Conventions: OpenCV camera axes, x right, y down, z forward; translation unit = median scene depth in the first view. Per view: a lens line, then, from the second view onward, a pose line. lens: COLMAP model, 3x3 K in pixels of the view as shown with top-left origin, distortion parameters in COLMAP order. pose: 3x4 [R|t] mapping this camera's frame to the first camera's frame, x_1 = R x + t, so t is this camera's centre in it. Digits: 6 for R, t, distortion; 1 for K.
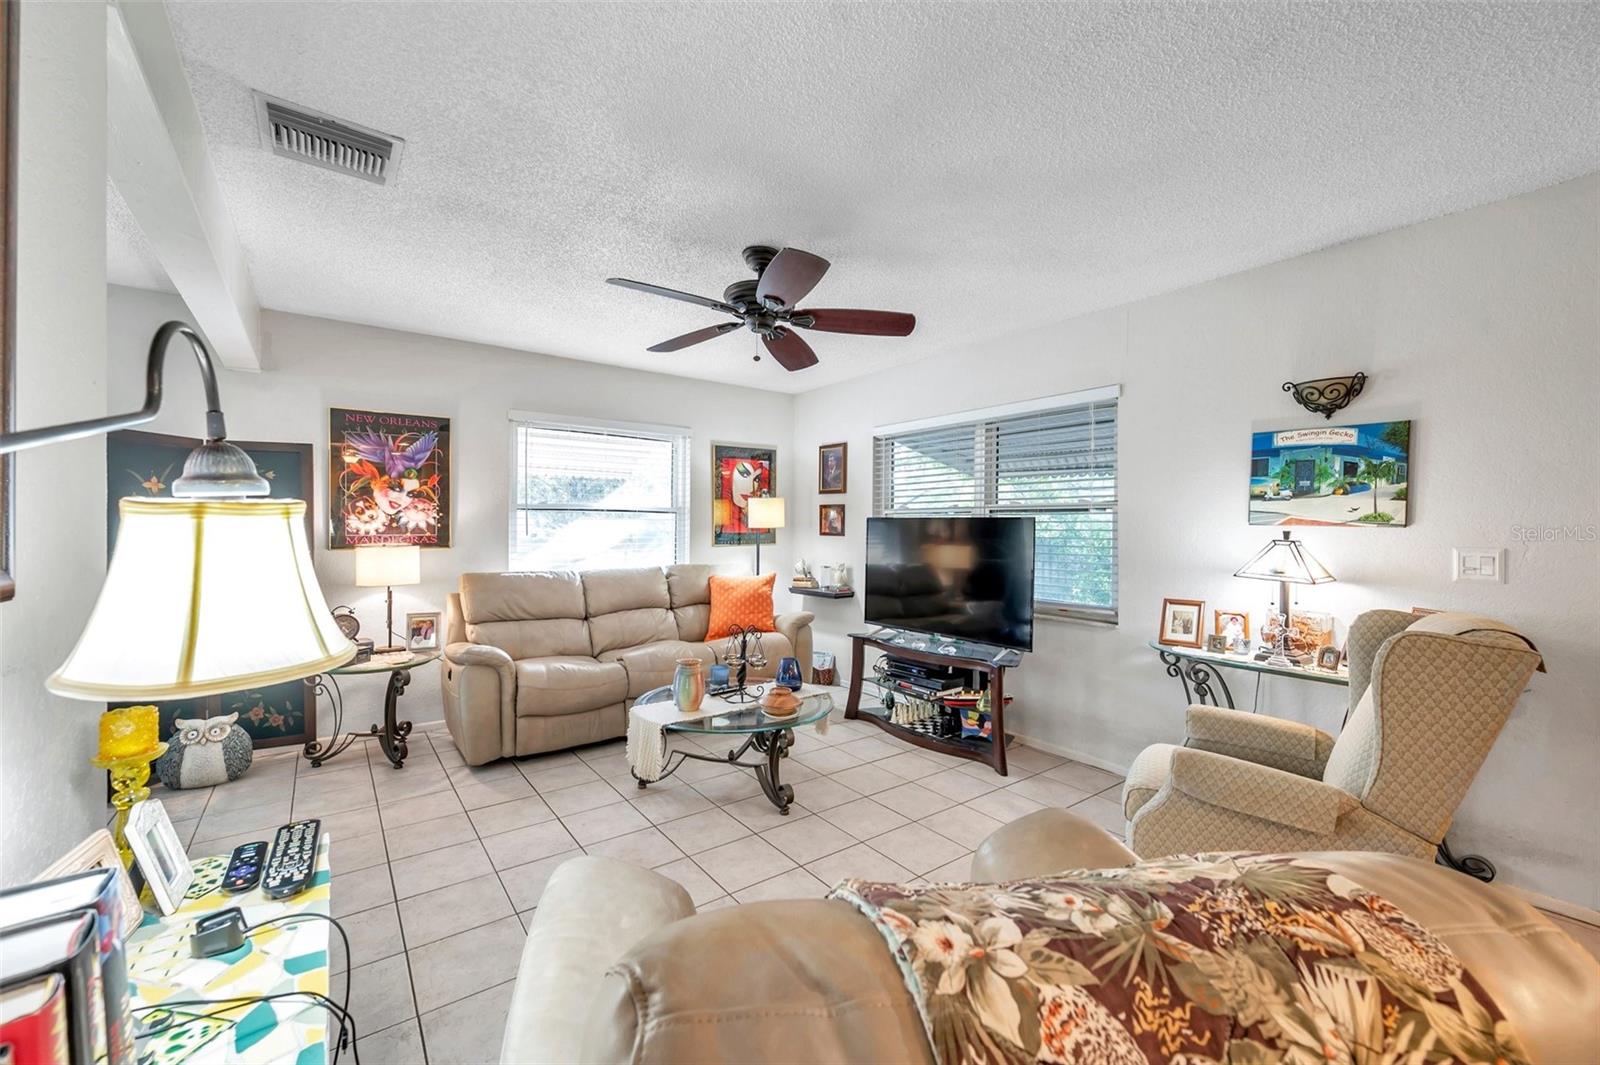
lens RADIAL K [[632.9, 0, 795.6], [0, 632.9, 530.9], [0, 0, 1]] dist [0.002923, 0.000008]
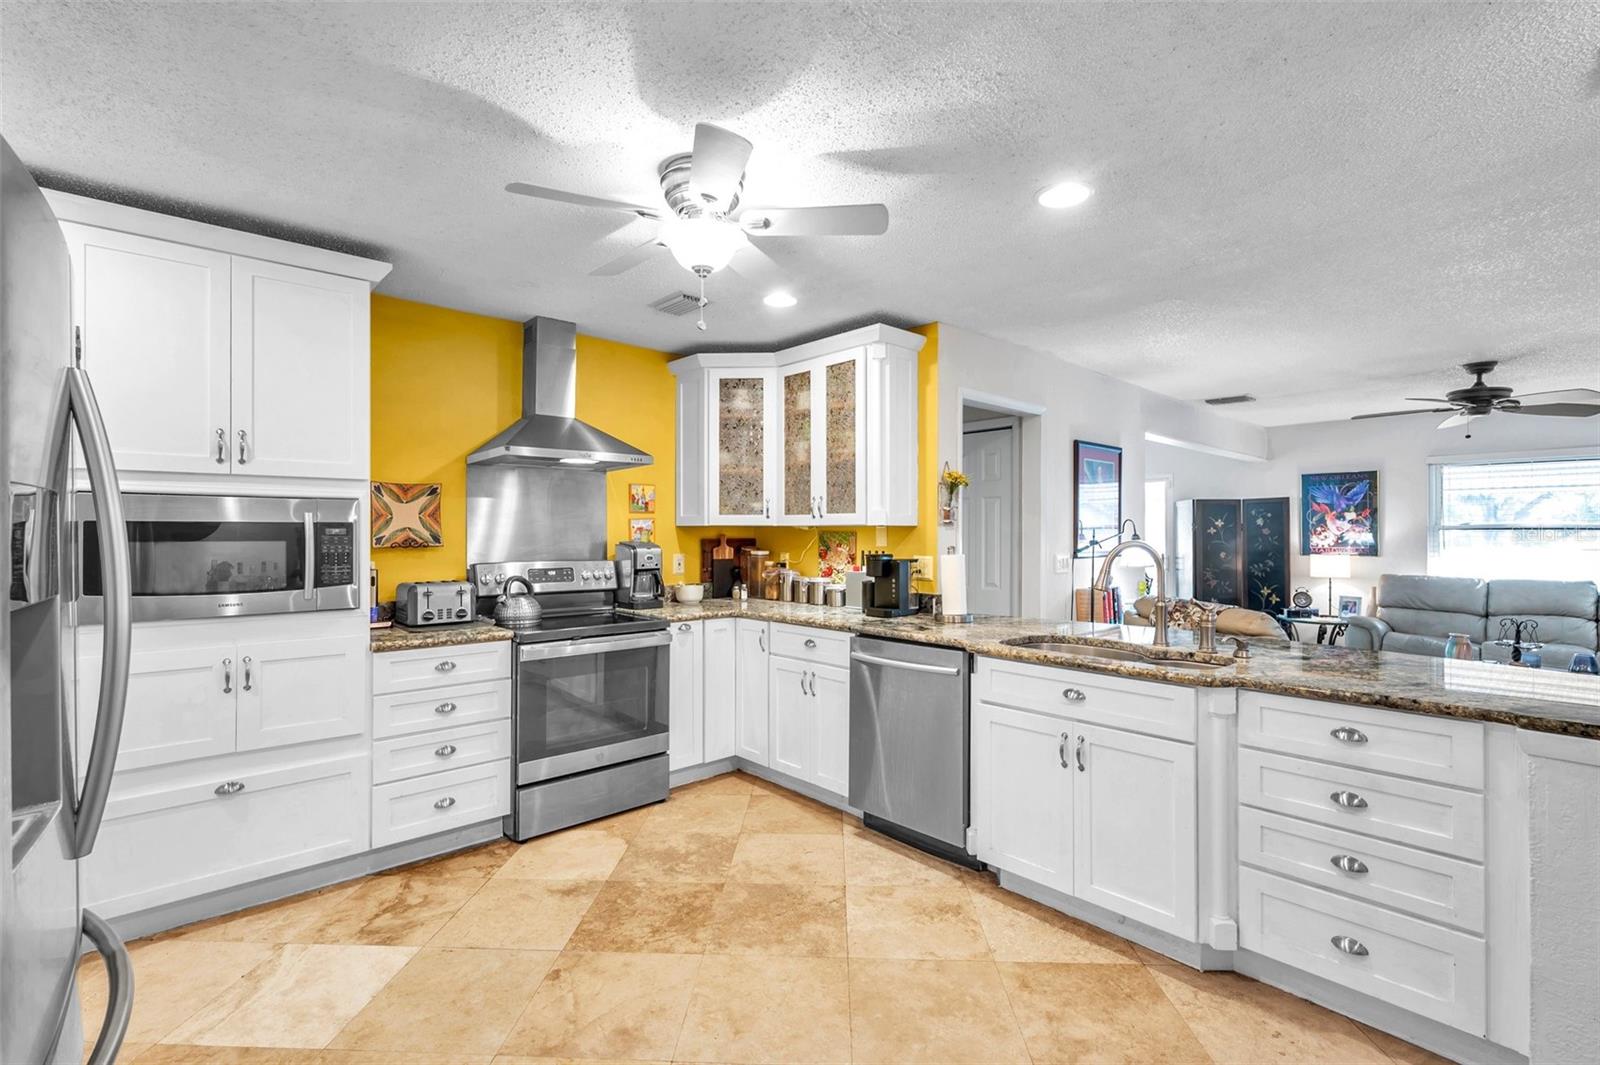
lens RADIAL K [[726.2, 0, 794.6], [0, 726.2, 531.8], [0, 0, 1]] dist [-0.000546, 0.000125]
pose [[0.100115, -0.007447, -0.994948, 1.040079], [-0.003481, 0.999963, -0.007834, -0.013987], [0.994970, 0.004247, 0.100086, -0.550267]]
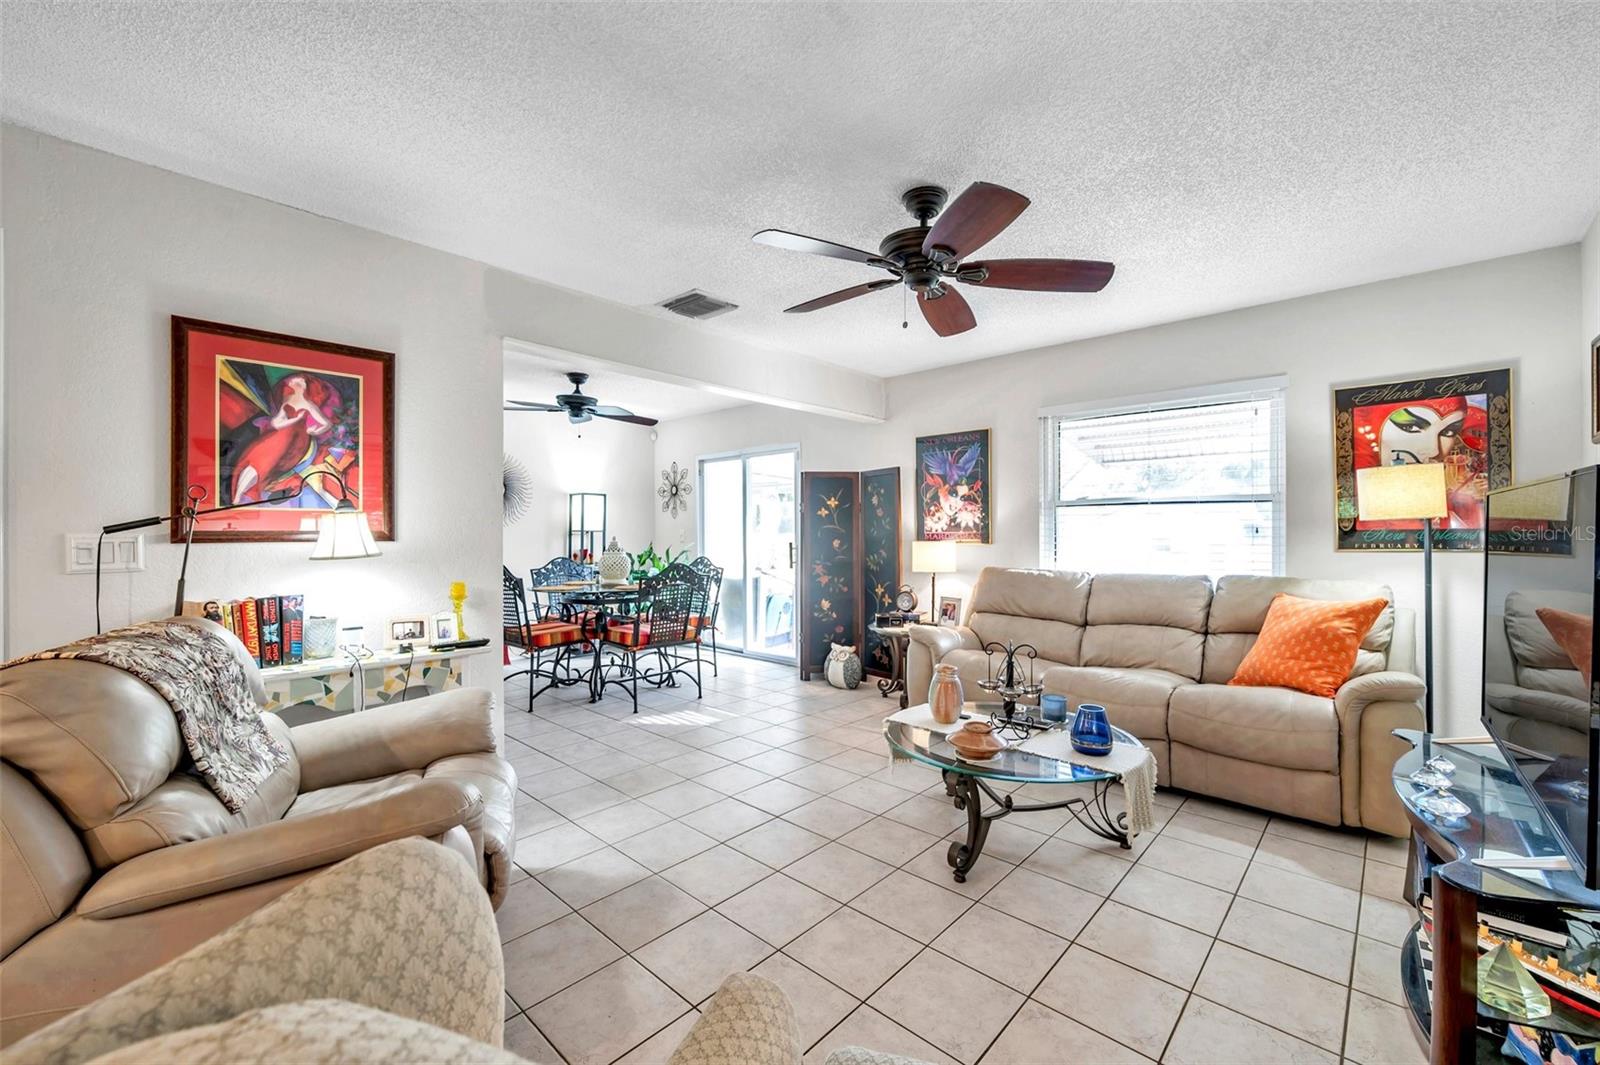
lens RADIAL K [[655.4, 0, 798.3], [0, 655.4, 533.8], [0, 0, 1]] dist [-0.000901, -0.000080]
pose [[0.181933, -0.002351, -0.983308, 0.543103], [-0.001750, 0.999995, -0.002715, 0.012800], [0.983309, 0.002215, 0.181928, 0.467677]]
